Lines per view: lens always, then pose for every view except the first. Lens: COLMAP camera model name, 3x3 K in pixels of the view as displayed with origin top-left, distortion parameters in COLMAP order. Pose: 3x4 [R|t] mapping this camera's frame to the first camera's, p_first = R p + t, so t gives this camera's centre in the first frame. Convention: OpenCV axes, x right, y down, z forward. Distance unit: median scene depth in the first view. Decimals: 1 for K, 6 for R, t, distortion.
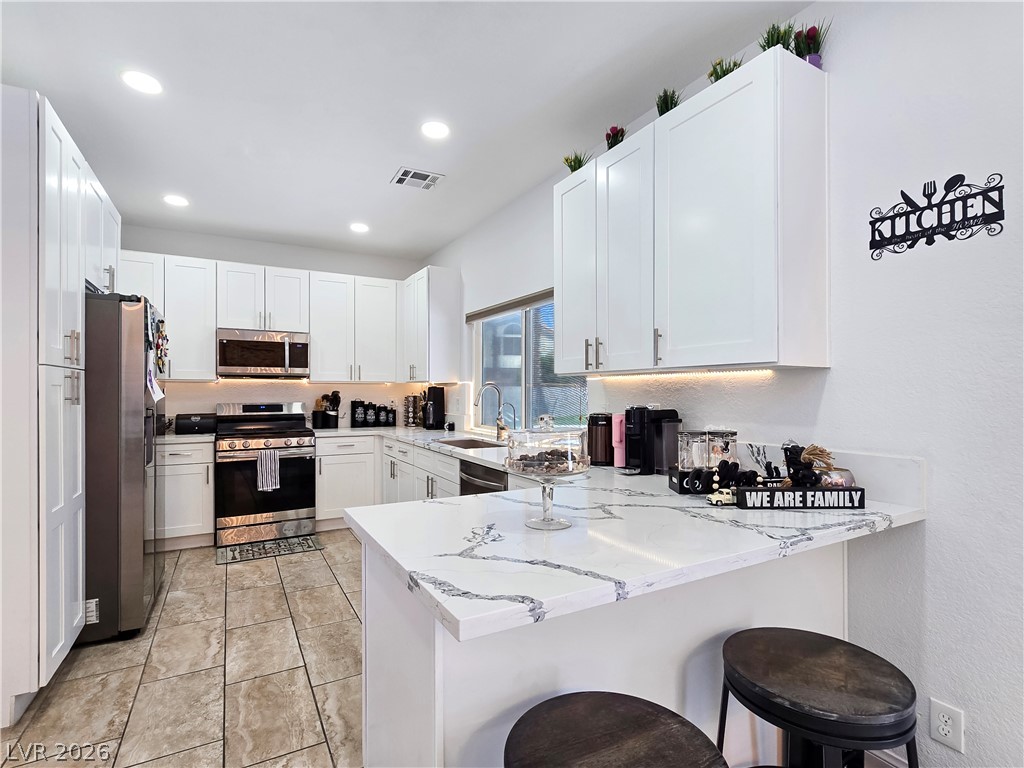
lens RADIAL K [[502.3, 0, 510.3], [0, 502.3, 390.7], [0, 0, 1]] dist [-0.004132, -0.000520]
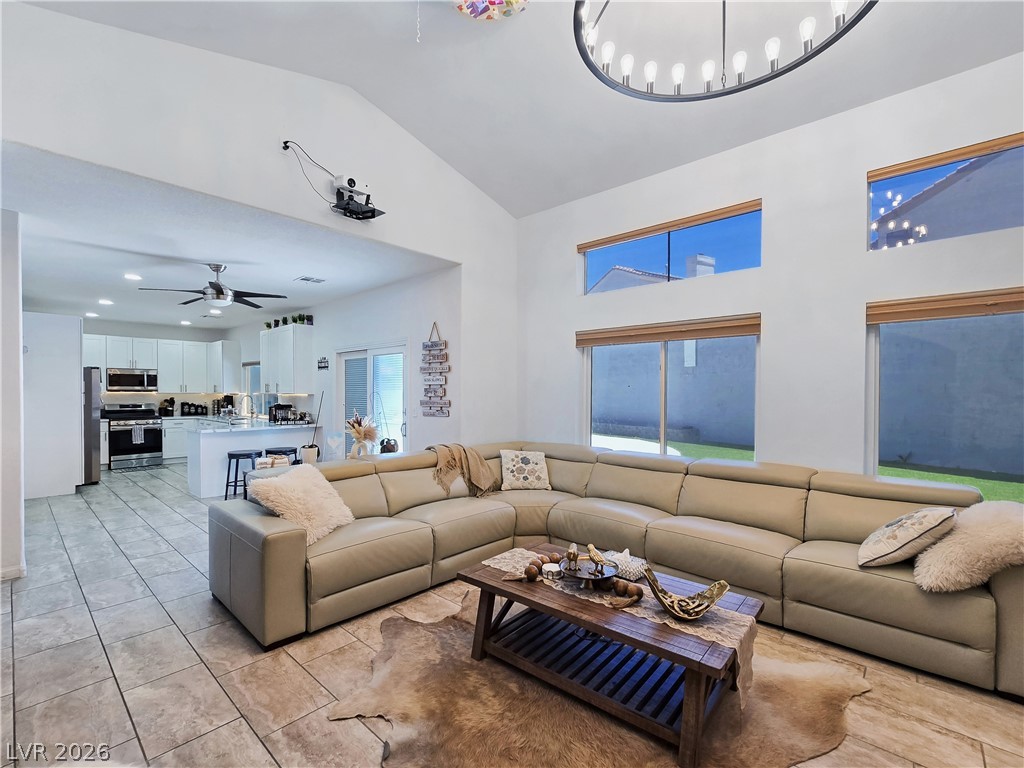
lens RADIAL K [[461.6, 0, 514.1], [0, 461.6, 392.3], [0, 0, 1]] dist [-0.009138, 0.000463]
pose [[0.944094, -0.000569, 0.329675, 0.382776], [-0.000404, 0.999996, 0.002881, -0.029493], [-0.329675, -0.002853, 0.944090, -1.342912]]
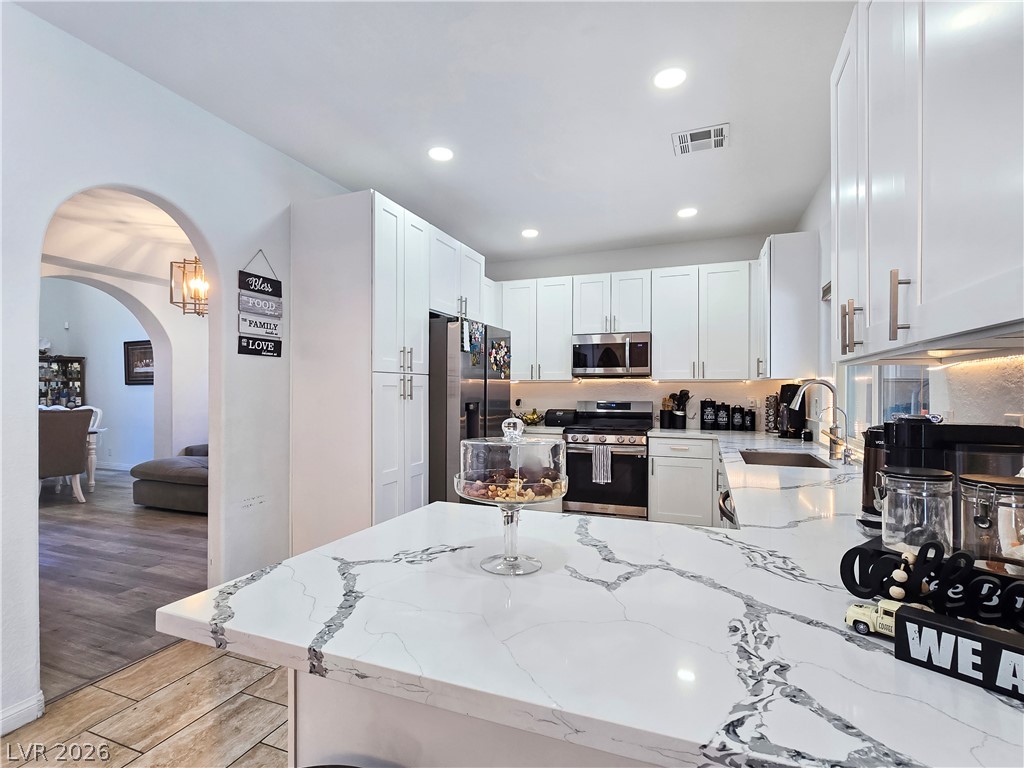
lens RADIAL K [[502.3, 0, 510.3], [0, 502.3, 390.7], [0, 0, 1]] dist [-0.004132, -0.000520]
pose [[0.630762, 0.000497, -0.775977, 0.209387], [0.000376, 0.999999, 0.000945, 0.001201], [0.775977, -0.000888, 0.630761, 0.166094]]
